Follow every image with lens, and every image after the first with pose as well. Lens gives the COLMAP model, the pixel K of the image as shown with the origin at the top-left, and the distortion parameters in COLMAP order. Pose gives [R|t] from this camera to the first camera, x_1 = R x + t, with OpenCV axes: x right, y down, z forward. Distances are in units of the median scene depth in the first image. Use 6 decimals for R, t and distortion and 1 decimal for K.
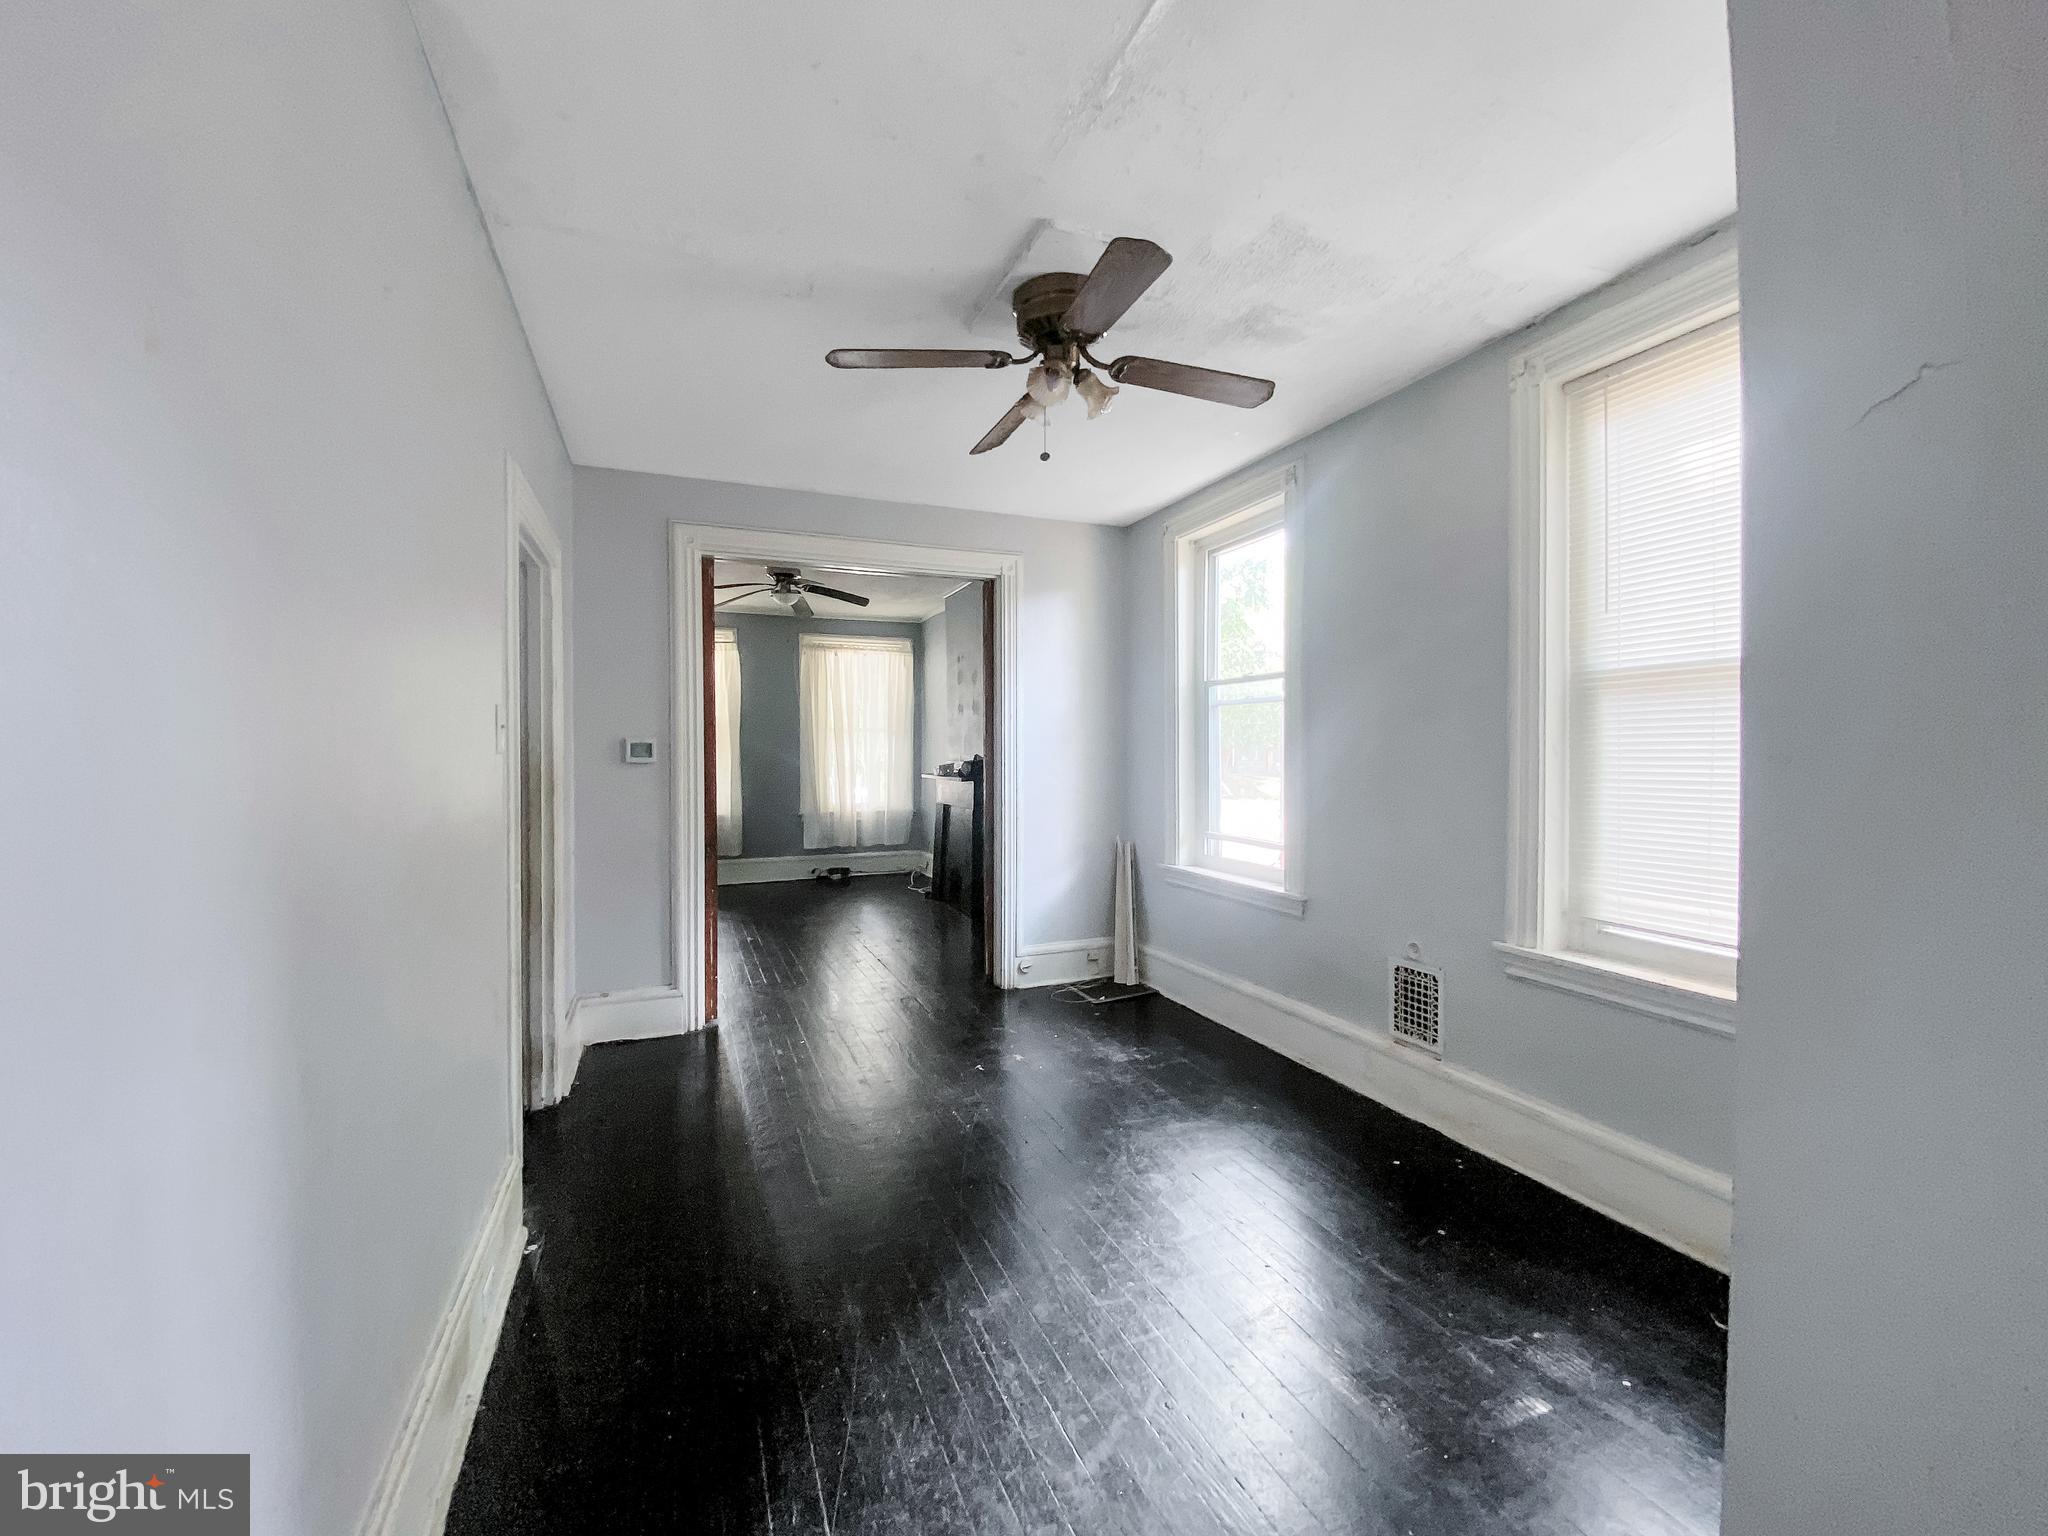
lens RADIAL K [[828.1, 0, 1014.3], [0, 828.1, 766.0], [0, 0, 1]] dist [0.001507, 0.000027]
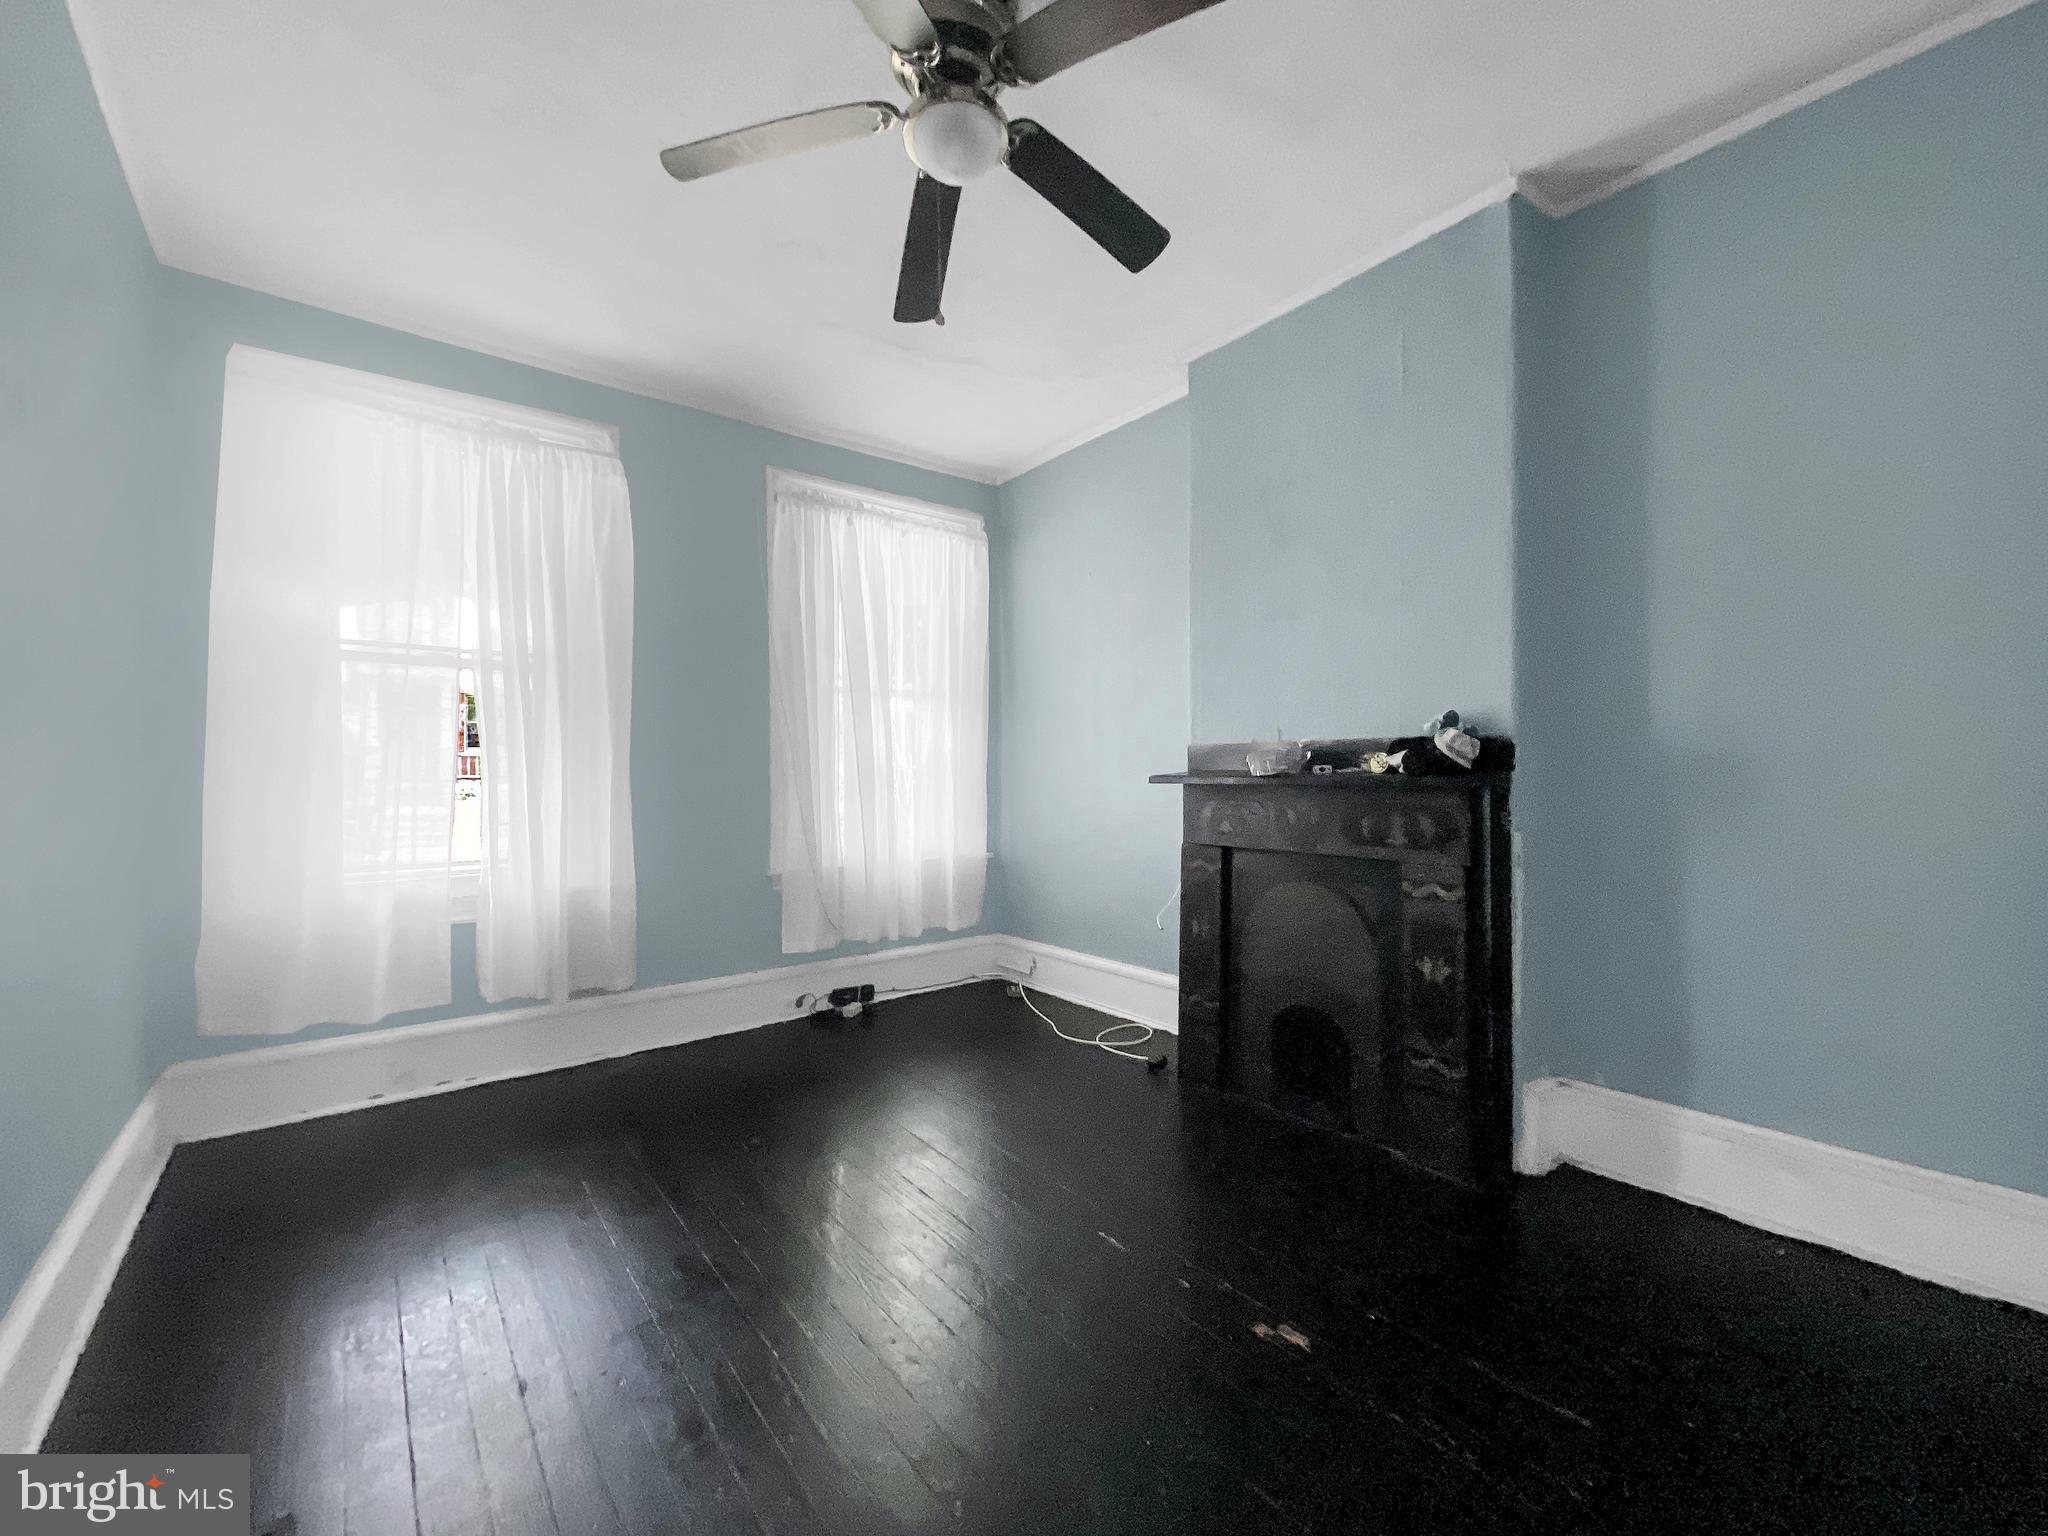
lens RADIAL K [[828.1, 0, 1035.5], [0, 828.1, 766.3], [0, 0, 1]] dist [0.001507, 0.000027]
pose [[0.959068, 0.004956, 0.283133, -0.247379], [0.000475, 0.999817, -0.019110, 0.010056], [-0.283176, 0.018462, 0.958890, 0.536219]]
